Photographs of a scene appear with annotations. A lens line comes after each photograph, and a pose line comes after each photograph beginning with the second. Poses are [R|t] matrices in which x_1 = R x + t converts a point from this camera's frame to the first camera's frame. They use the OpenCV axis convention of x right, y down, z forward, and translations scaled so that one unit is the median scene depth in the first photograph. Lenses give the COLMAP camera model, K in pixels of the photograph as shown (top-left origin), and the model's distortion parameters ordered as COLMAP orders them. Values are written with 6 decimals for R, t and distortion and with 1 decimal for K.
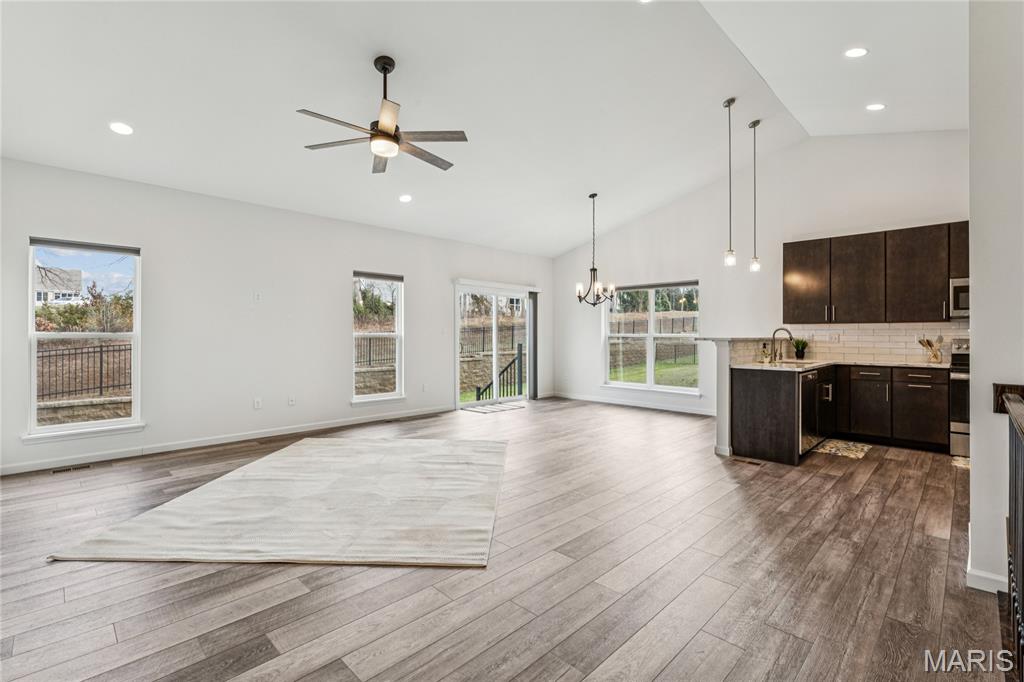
lens RADIAL K [[459.0, 0, 514.2], [0, 459.0, 334.9], [0, 0, 1]] dist [-0.004773, -0.000711]
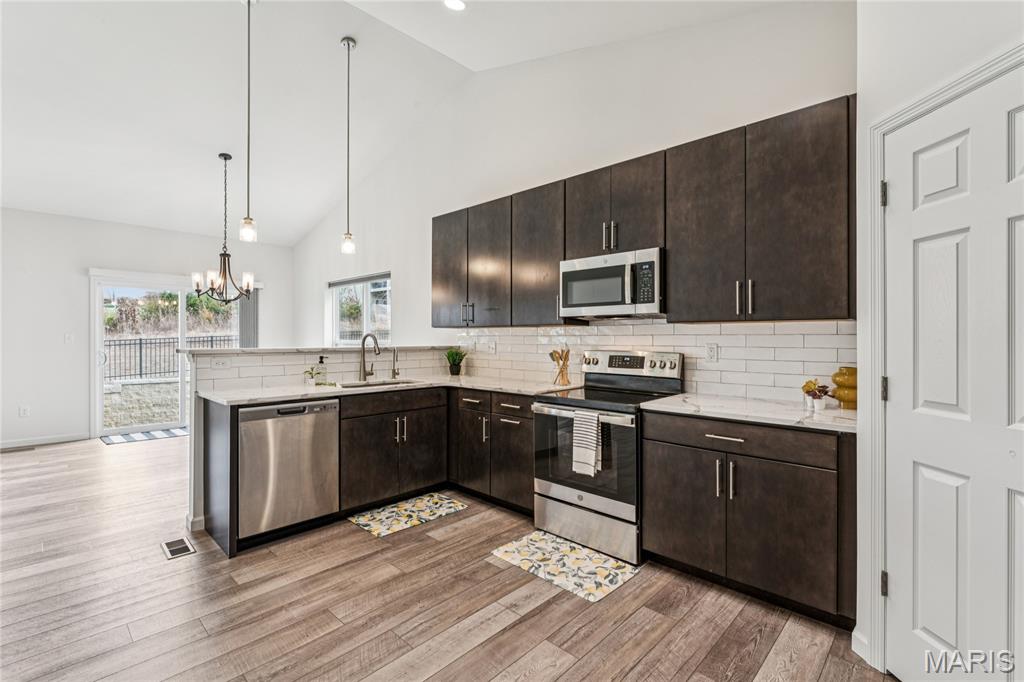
lens RADIAL K [[461.7, 0, 512.5], [0, 461.7, 338.1], [0, 0, 1]] dist [-0.000392, -0.000789]
pose [[0.999803, -0.000478, 0.019827, 0.813265], [0.000407, 0.999994, 0.003555, -0.011252], [-0.019828, -0.003546, 0.999797, 0.302217]]
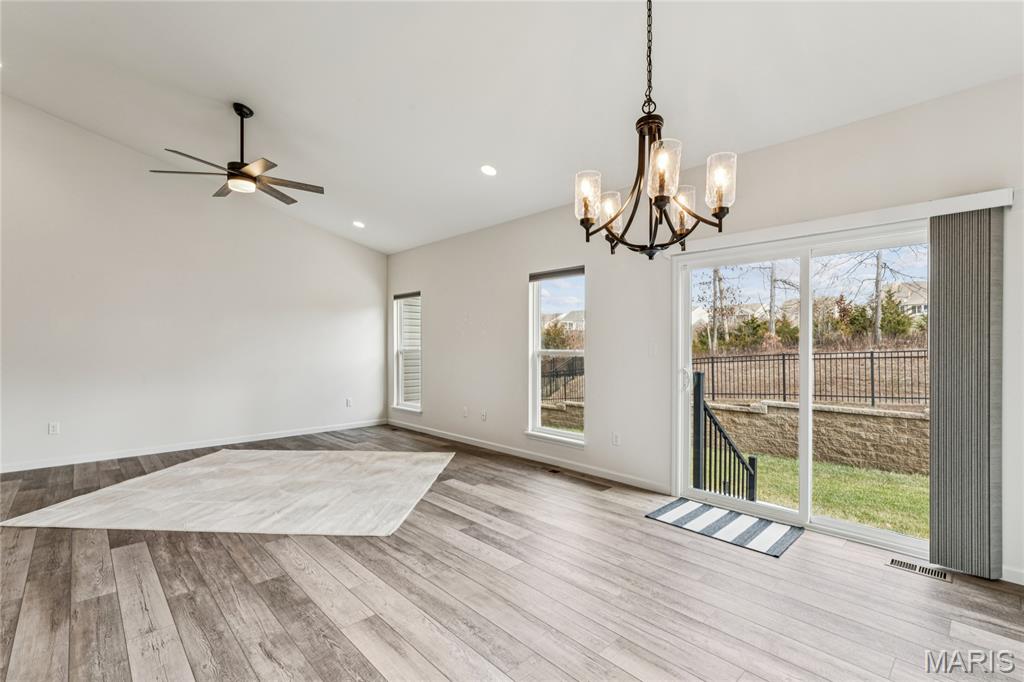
lens RADIAL K [[461.7, 0, 512.1], [0, 461.7, 343.7], [0, 0, 1]] dist [-0.001263, -0.000559]
pose [[-0.030804, -0.003785, -0.999518, 0.583215], [0.002157, 0.999990, -0.003853, -0.012655], [0.999523, -0.002274, -0.030795, 1.197922]]
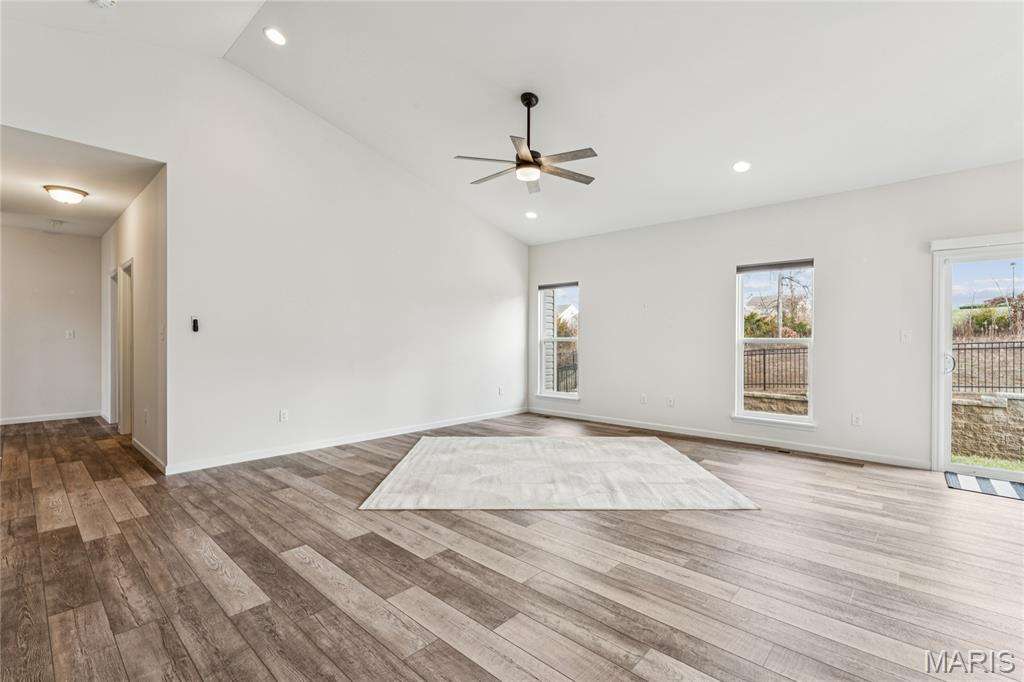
lens RADIAL K [[457.2, 0, 514.5], [0, 457.2, 339.5], [0, 0, 1]] dist [-0.000158, -0.000124]
pose [[0.043296, -0.000683, -0.999062, 0.603890], [-0.002304, 0.999997, -0.000784, 0.001972], [0.999060, 0.002335, 0.043294, 0.649609]]
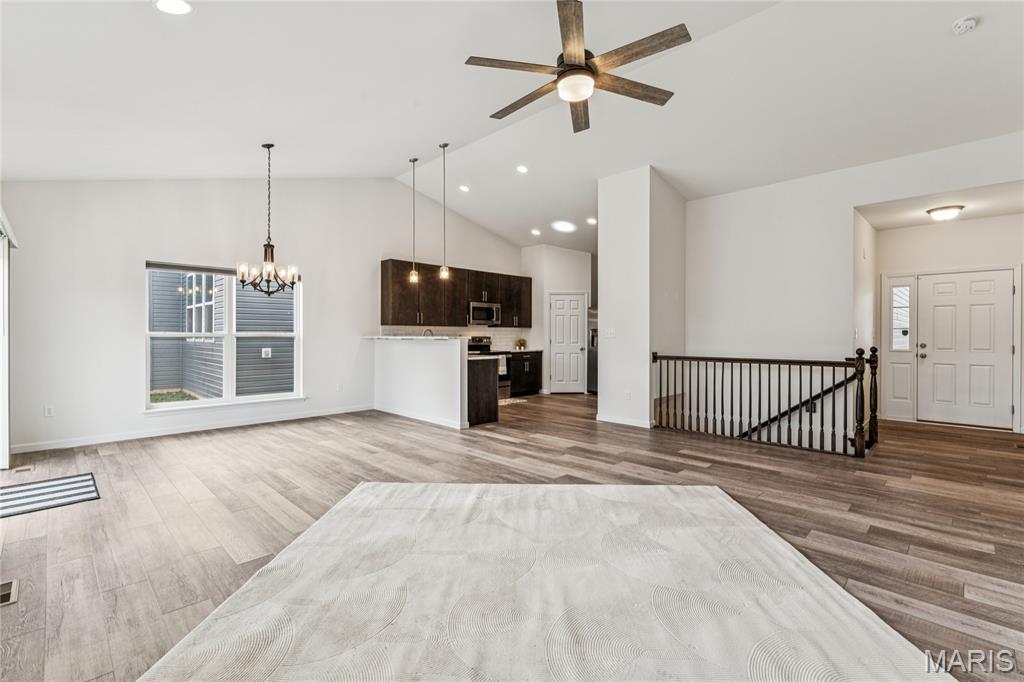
lens RADIAL K [[461.7, 0, 512.5], [0, 461.7, 338.1], [0, 0, 1]] dist [-0.000392, -0.000789]
pose [[0.003359, -0.009473, 0.999949, -0.743339], [-0.003621, 0.999948, 0.009485, -0.002239], [-0.999988, -0.003653, 0.003324, 0.779678]]
